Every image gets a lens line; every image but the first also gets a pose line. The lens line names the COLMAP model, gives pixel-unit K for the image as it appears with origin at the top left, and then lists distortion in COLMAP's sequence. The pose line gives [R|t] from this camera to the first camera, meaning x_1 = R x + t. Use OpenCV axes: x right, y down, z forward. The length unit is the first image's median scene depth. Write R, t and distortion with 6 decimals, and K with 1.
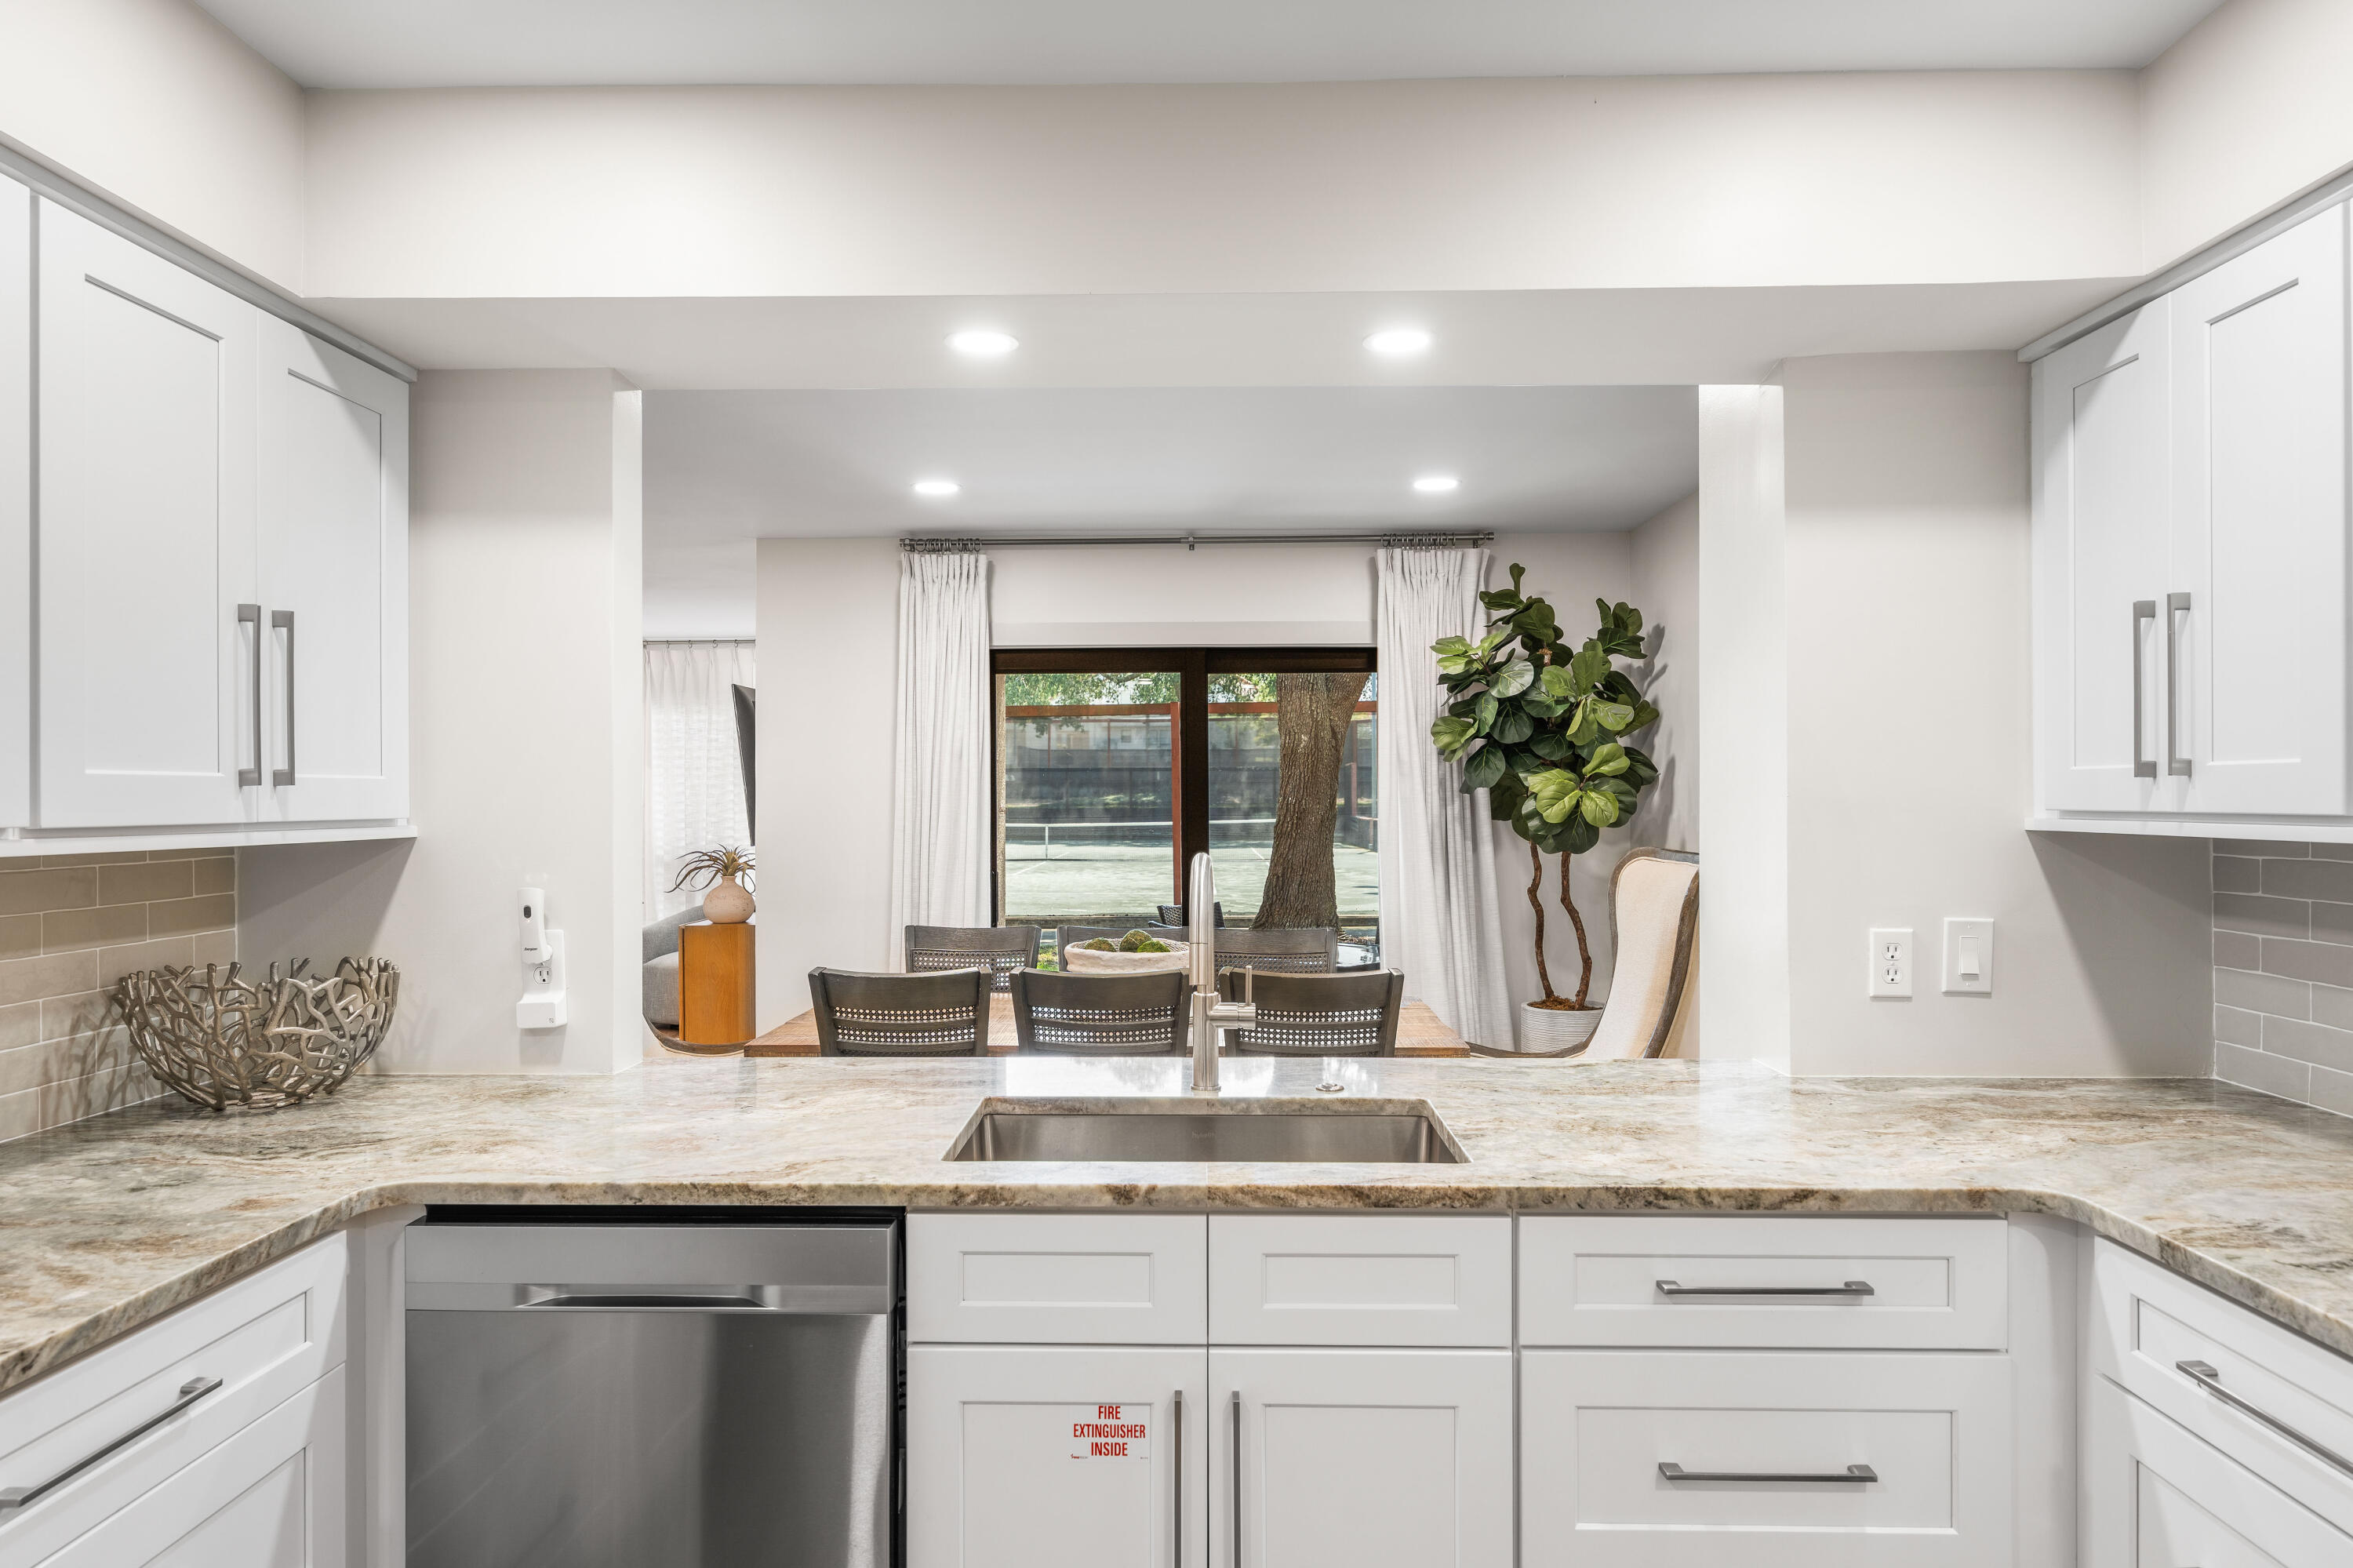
lens RADIAL K [[1383.5, 0, 1181.1], [0, 1383.5, 792.9], [0, 0, 1]] dist [-0.000860, 0.000094]
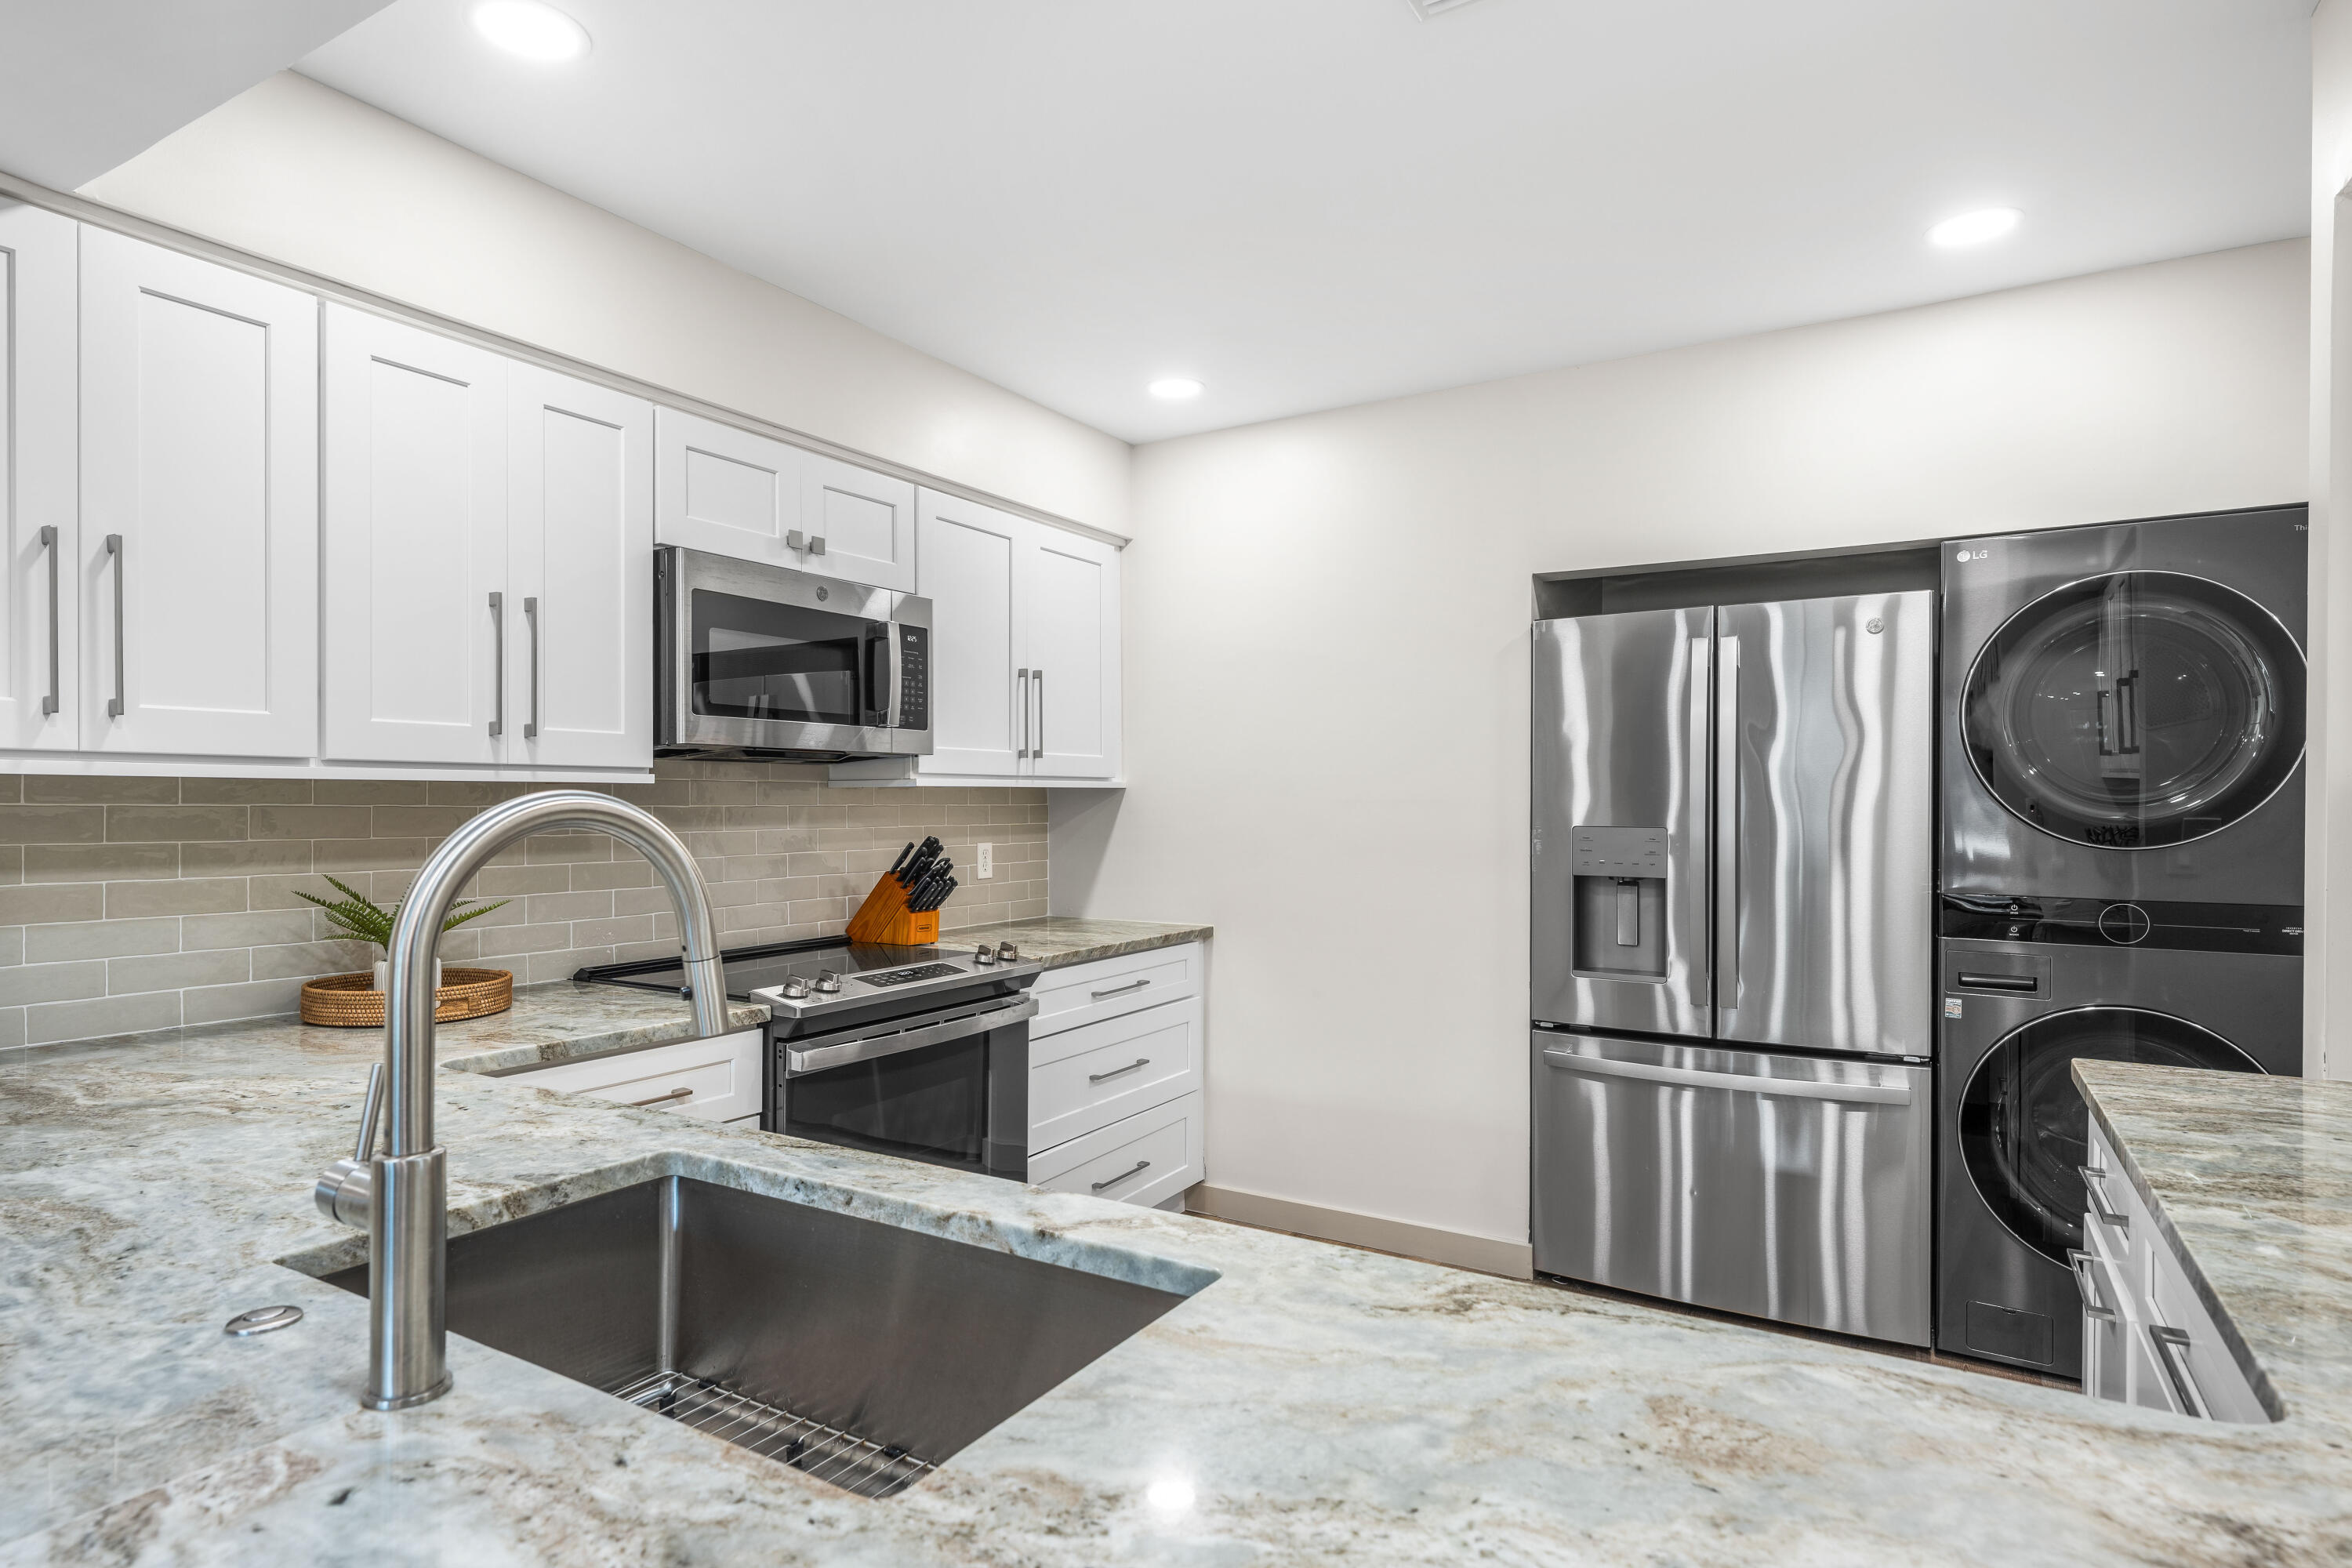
lens RADIAL K [[1252.0, 0, 1167.8], [0, 1252.0, 795.8], [0, 0, 1]] dist [0.001840, -0.001122]
pose [[-0.860271, 0.003979, 0.509822, -0.449260], [-0.002951, 0.999914, -0.012784, 0.061723], [-0.509829, -0.012502, -0.860185, 1.534071]]
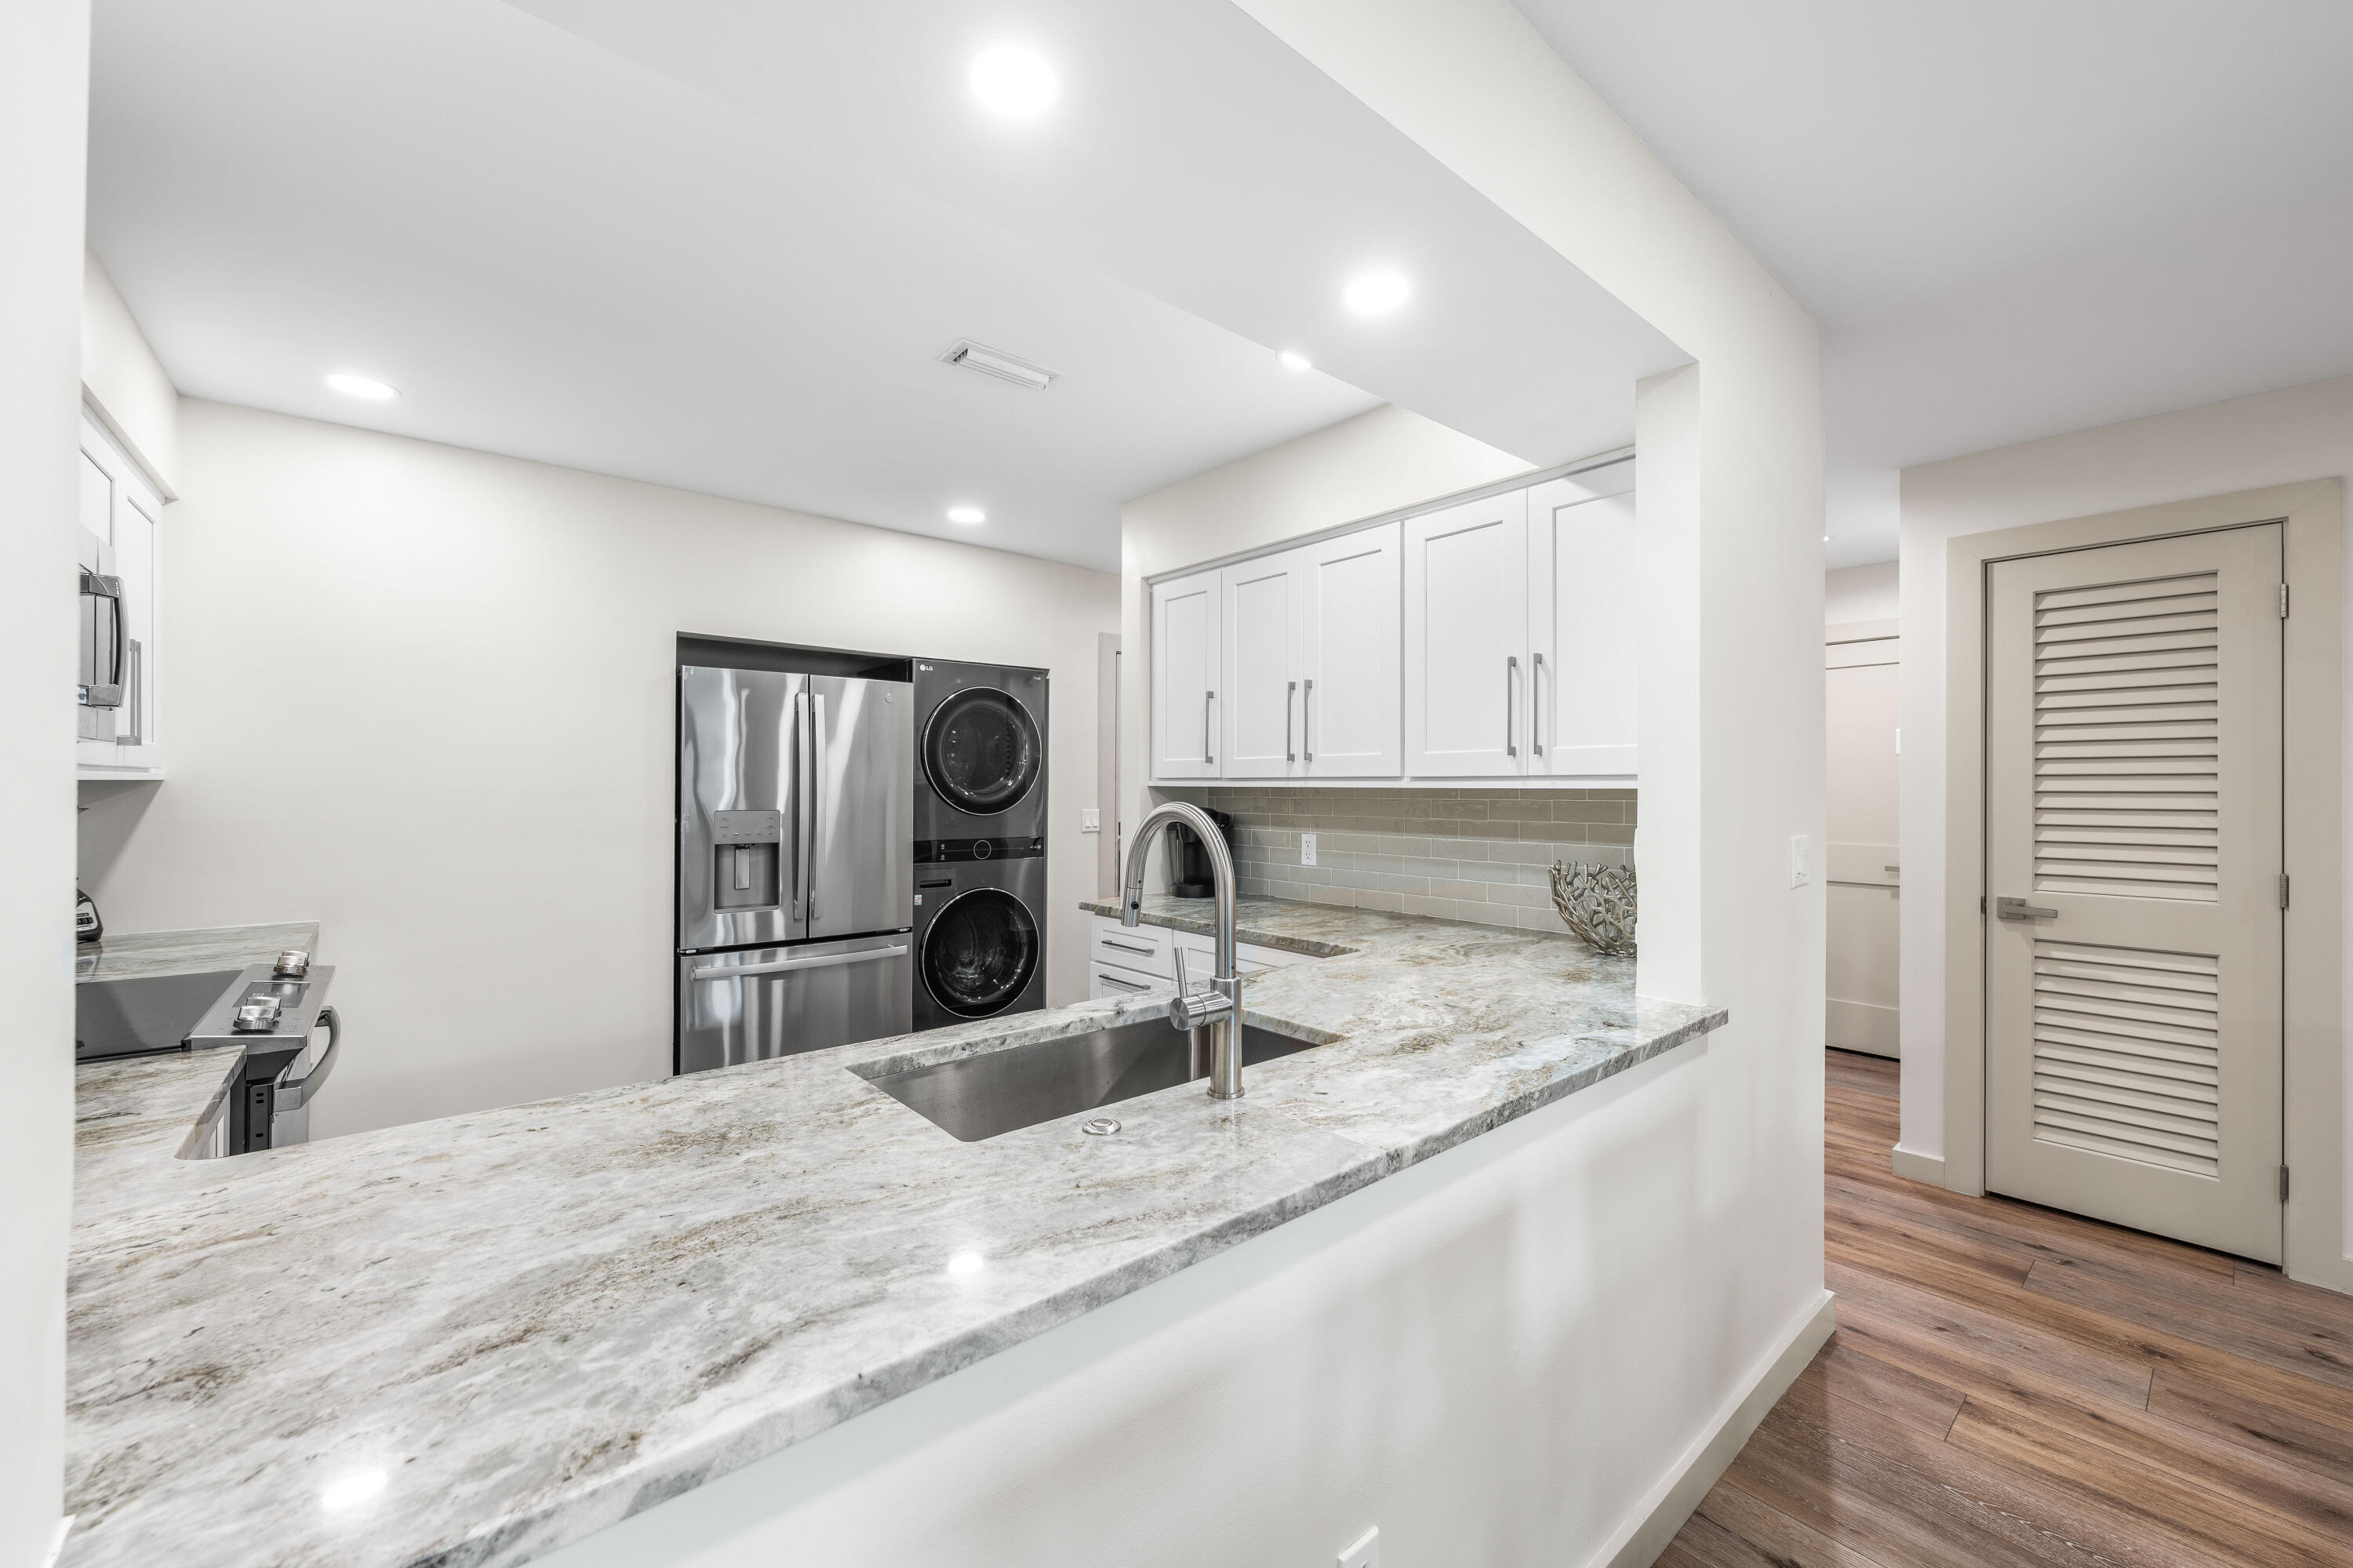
lens RADIAL K [[921.3, 0, 1179.2], [0, 921.3, 784.6], [0, 0, 1]] dist [0.001590, 0.000314]
pose [[-0.751678, -0.002289, -0.659526, 0.511902], [0.004483, 0.999953, -0.008580, 0.045378], [0.659515, -0.009406, -0.751633, 1.785261]]
